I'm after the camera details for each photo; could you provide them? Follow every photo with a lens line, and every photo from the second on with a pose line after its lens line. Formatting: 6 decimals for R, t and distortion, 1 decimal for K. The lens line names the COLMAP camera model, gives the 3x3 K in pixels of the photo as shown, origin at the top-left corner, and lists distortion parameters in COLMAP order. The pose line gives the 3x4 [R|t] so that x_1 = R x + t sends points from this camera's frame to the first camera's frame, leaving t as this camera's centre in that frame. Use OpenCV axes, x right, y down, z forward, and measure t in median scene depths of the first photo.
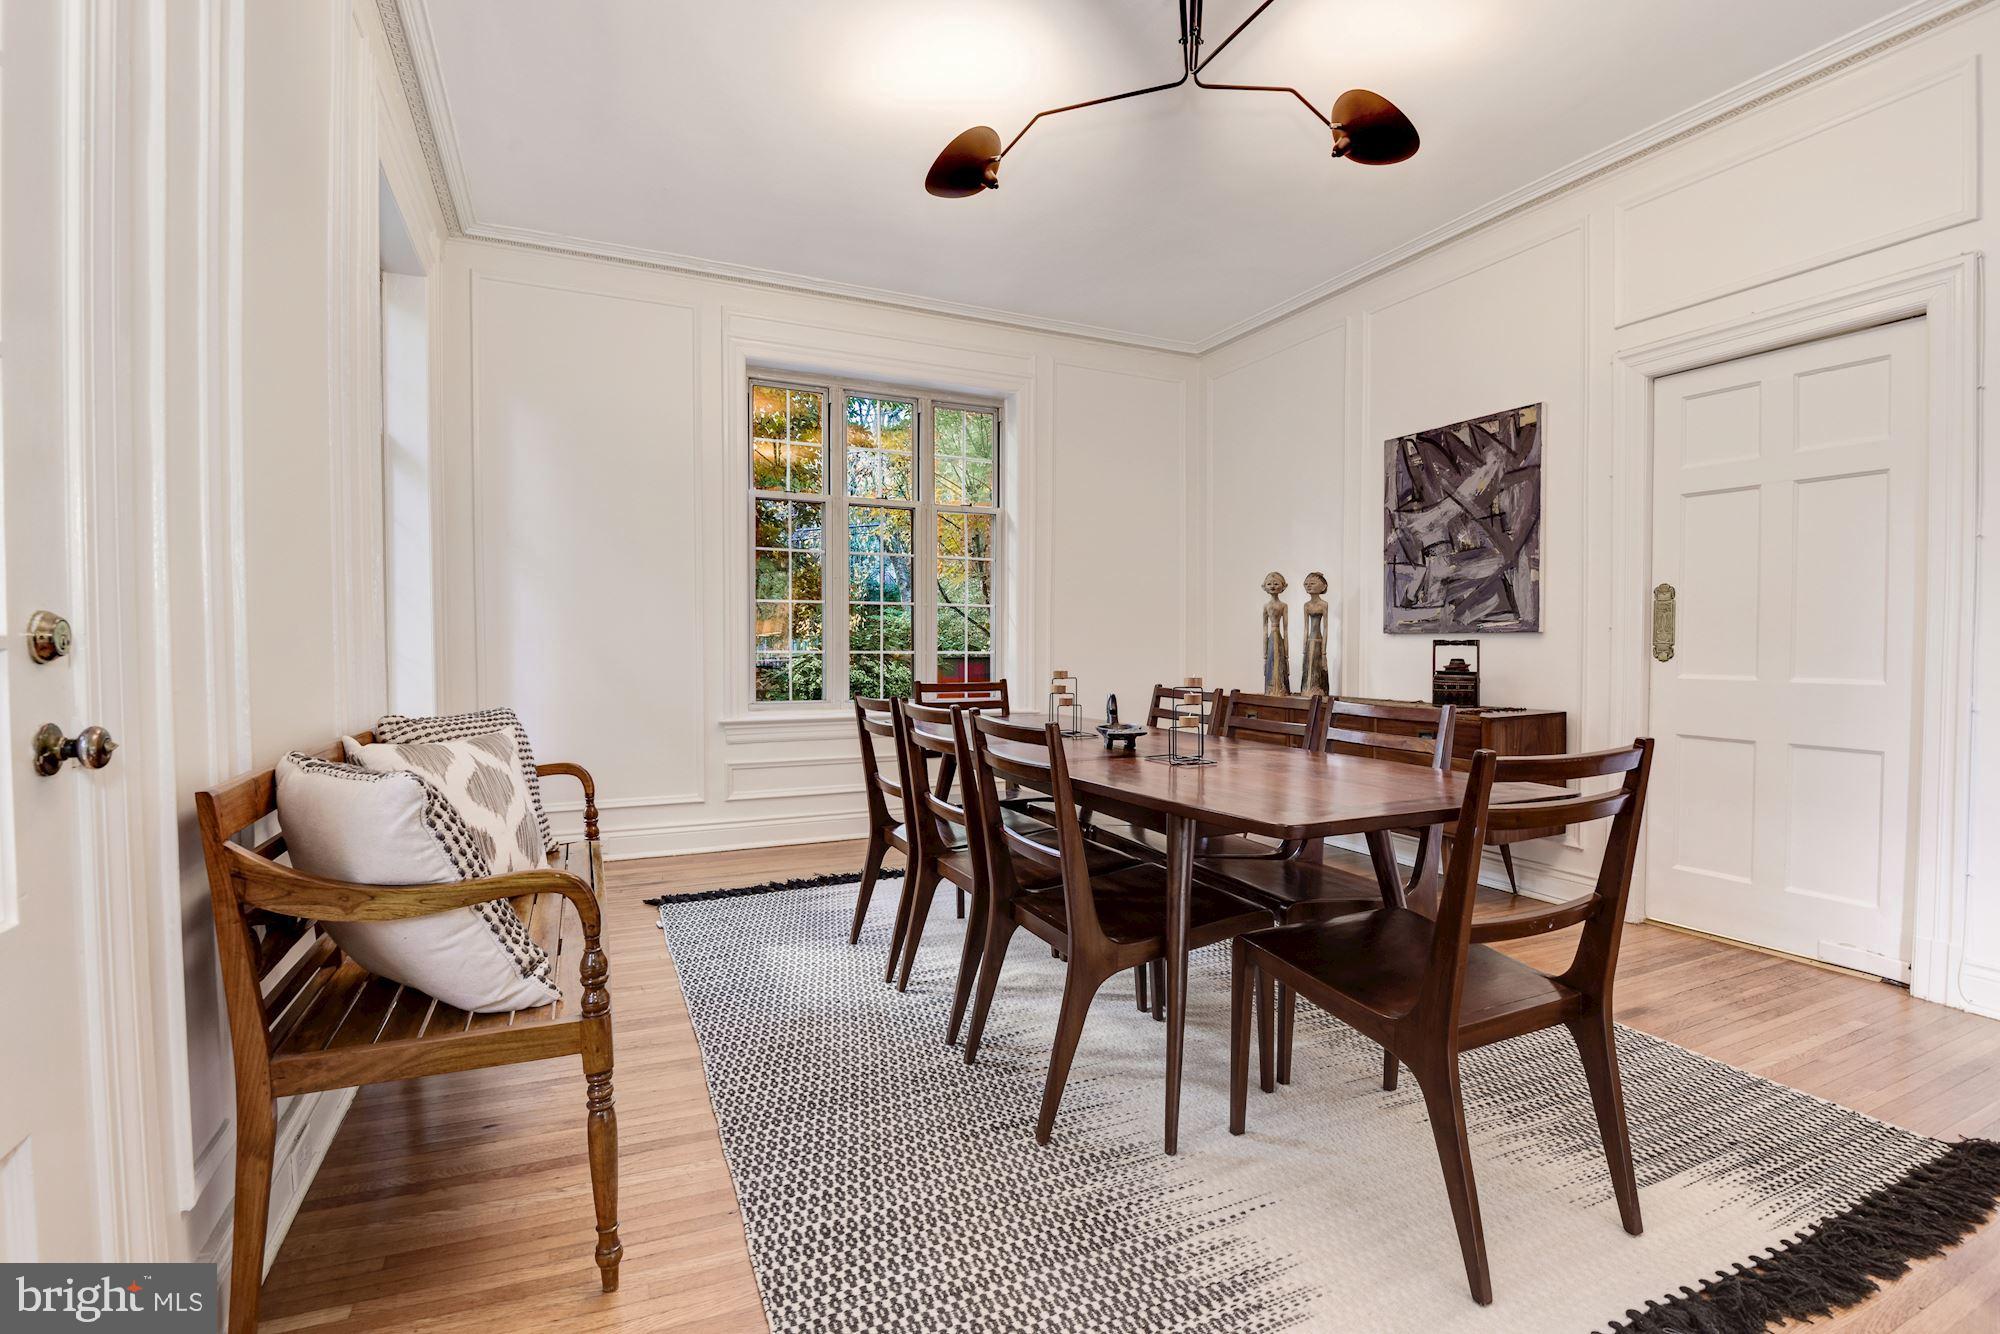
lens RADIAL K [[918.5, 0, 998.8], [0, 918.5, 659.9], [0, 0, 1]] dist [0.019964, -0.027924]
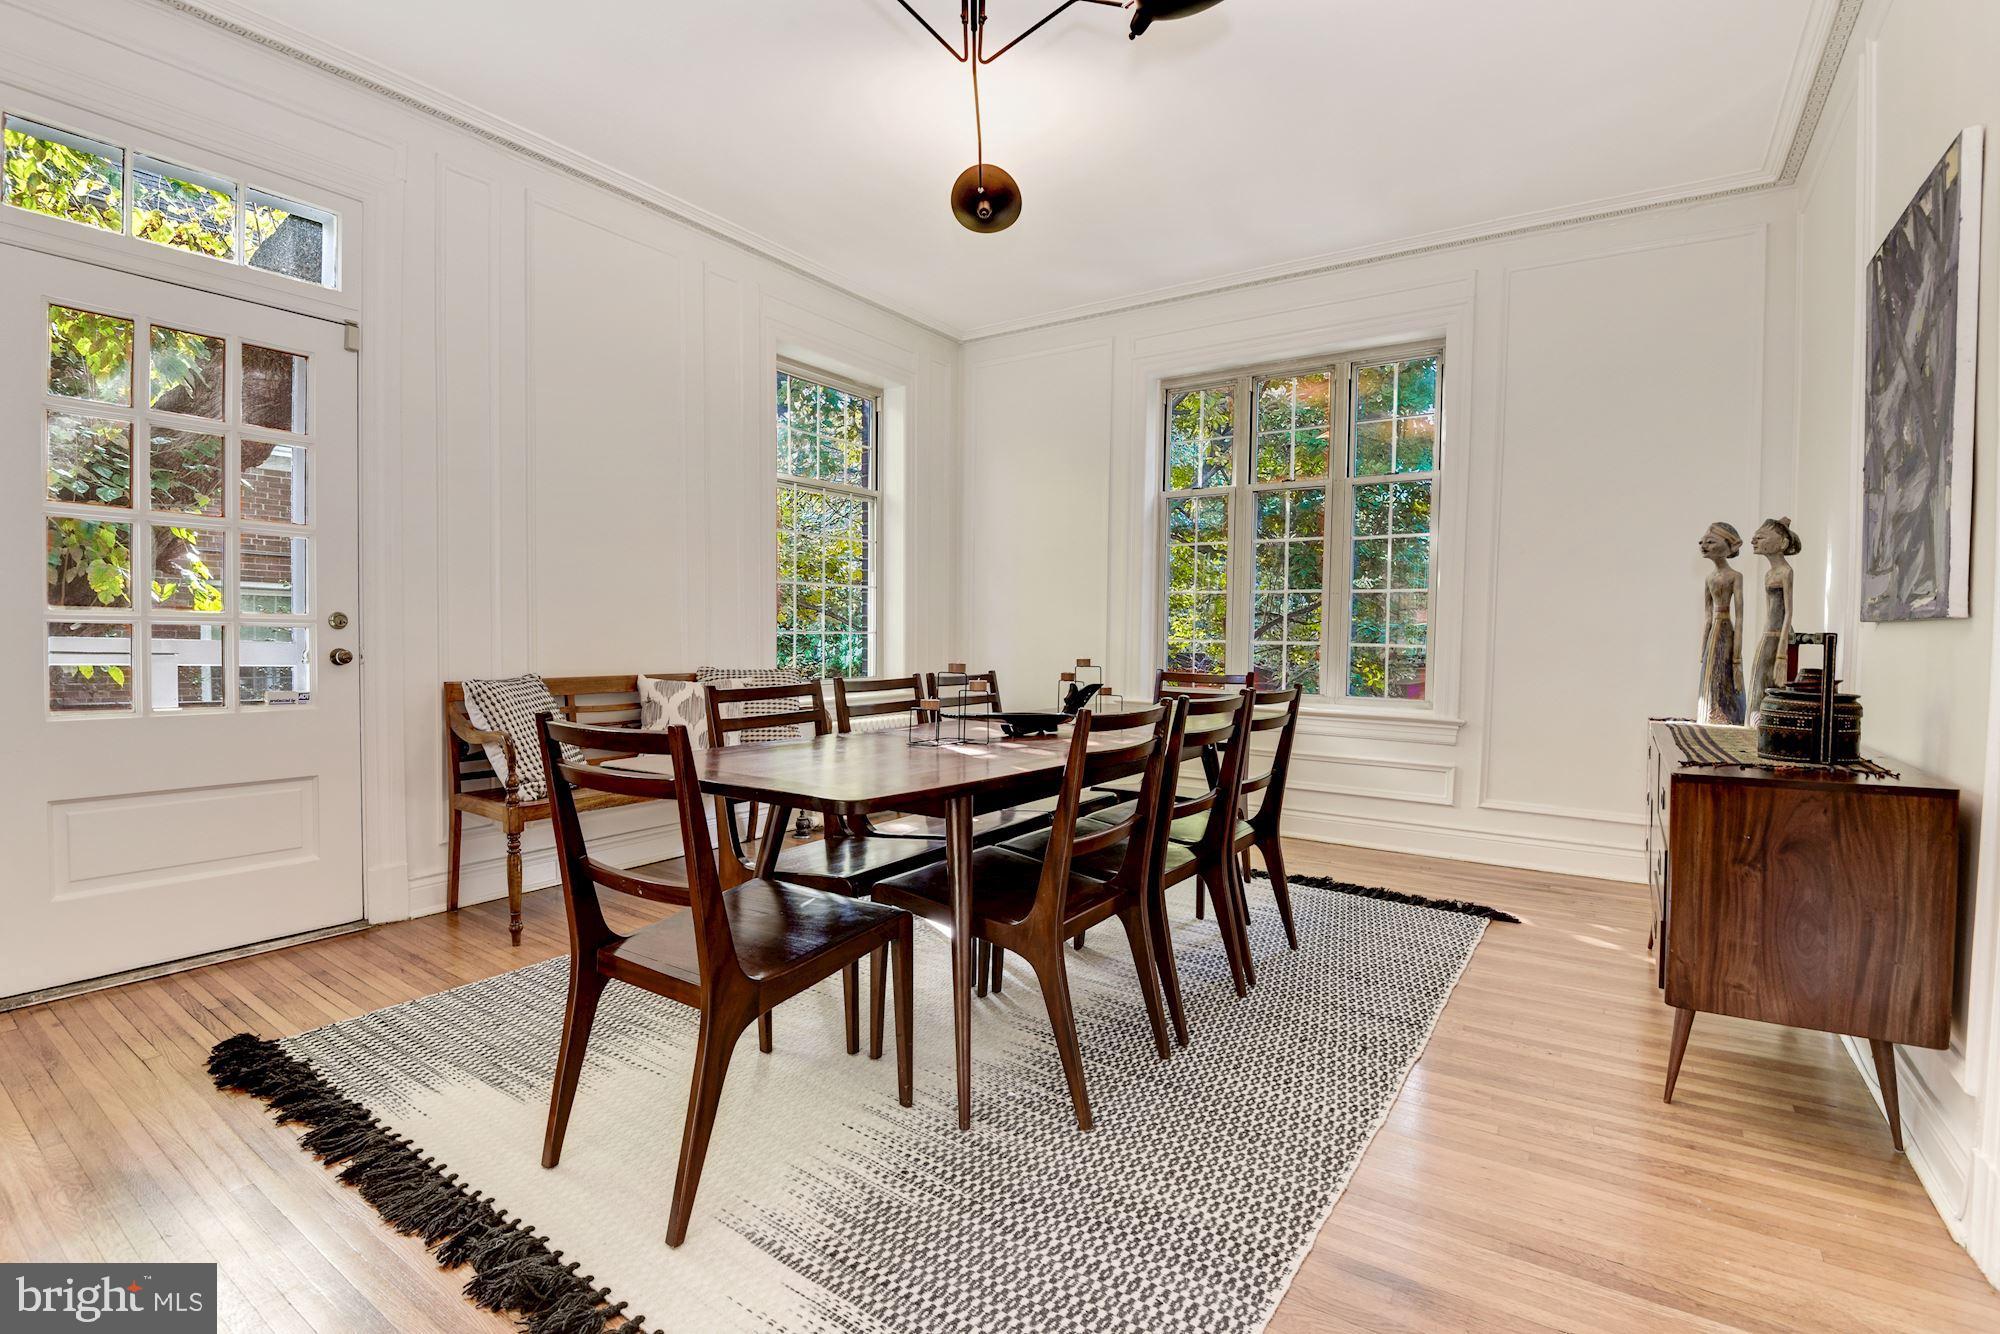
lens RADIAL K [[918.5, 0, 998.8], [0, 918.5, 659.9], [0, 0, 1]] dist [0.019964, -0.027924]
pose [[0.516742, 0.031345, -0.855567, 0.602423], [-0.029045, 0.999396, 0.019072, -0.002395], [0.855648, 0.014995, 0.517340, 0.283133]]
